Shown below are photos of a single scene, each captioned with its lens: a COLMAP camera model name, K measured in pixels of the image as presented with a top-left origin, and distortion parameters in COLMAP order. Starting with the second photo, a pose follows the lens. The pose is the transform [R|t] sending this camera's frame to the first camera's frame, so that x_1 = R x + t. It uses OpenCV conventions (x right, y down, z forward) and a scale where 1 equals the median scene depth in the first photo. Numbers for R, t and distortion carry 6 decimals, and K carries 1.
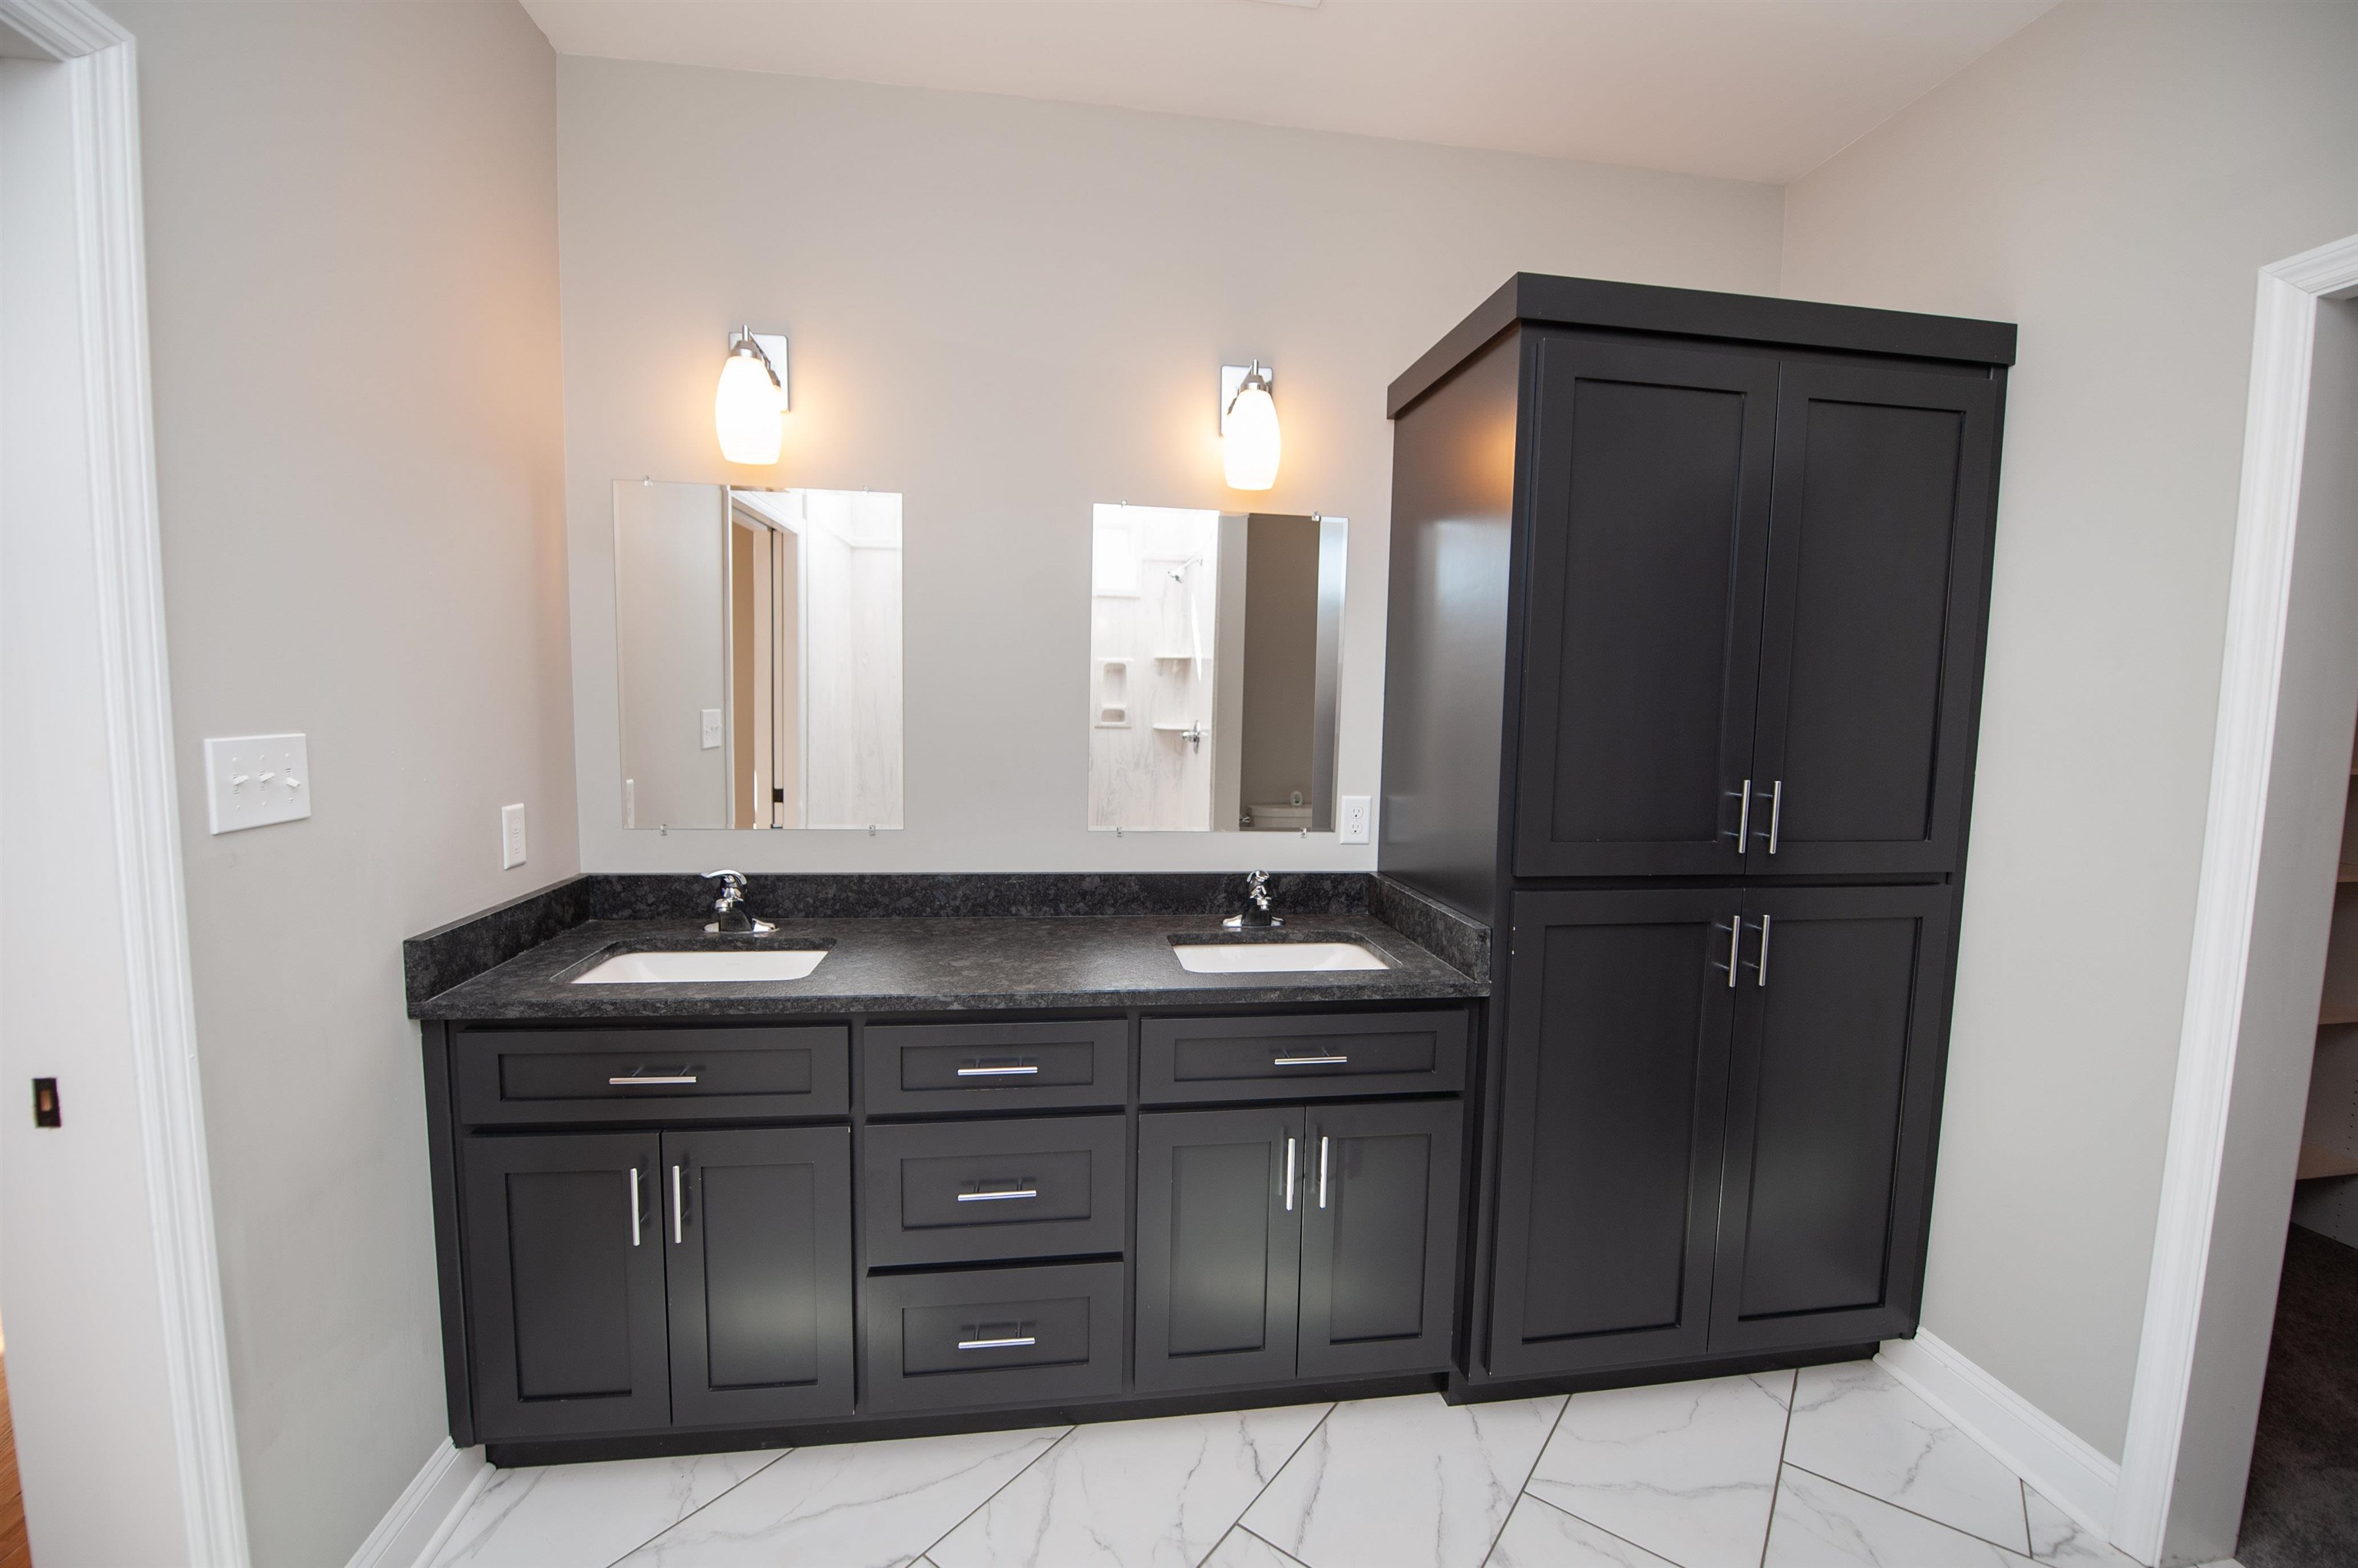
lens RADIAL K [[973.4, 0, 1176.8], [0, 973.4, 789.7], [0, 0, 1]] dist [-0.020885, -0.000253]
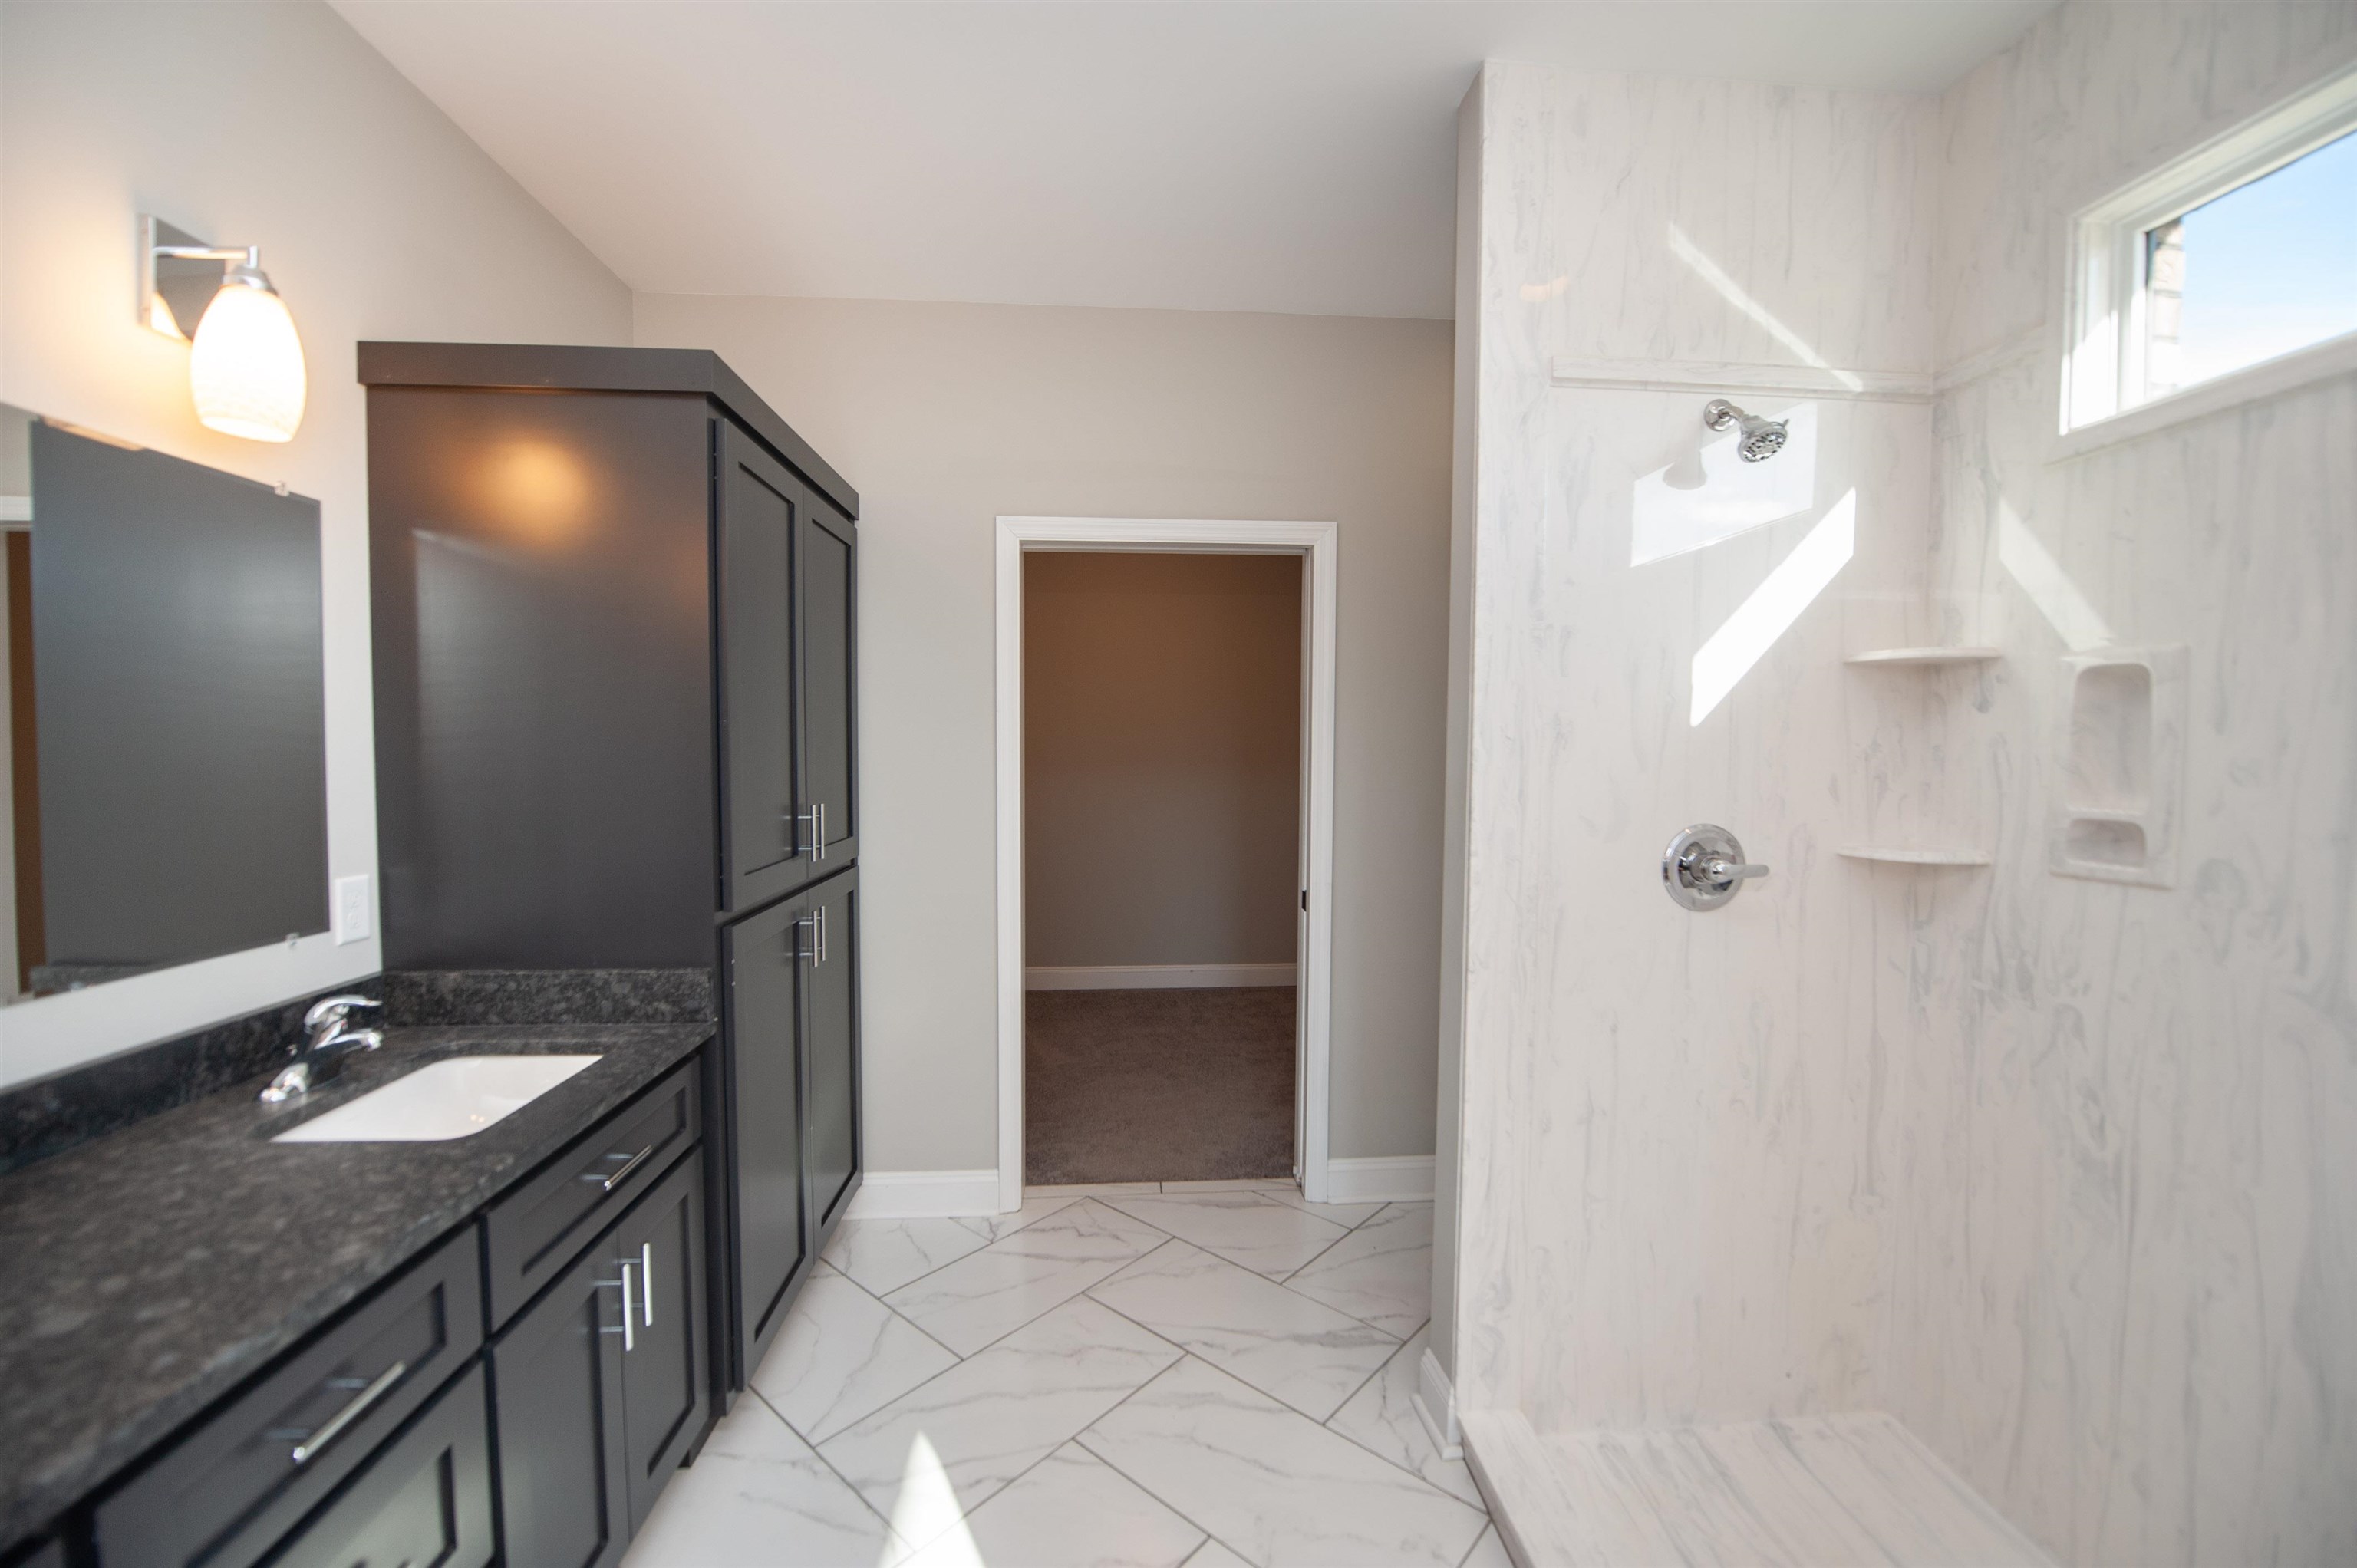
lens RADIAL K [[958.1, 0, 1185.3], [0, 958.1, 788.6], [0, 0, 1]] dist [-0.012988, -0.003530]
pose [[0.076511, -0.069104, 0.994671, -0.586679], [0.084728, 0.994438, 0.062570, -0.063772], [-0.993462, 0.079489, 0.081940, 0.364977]]
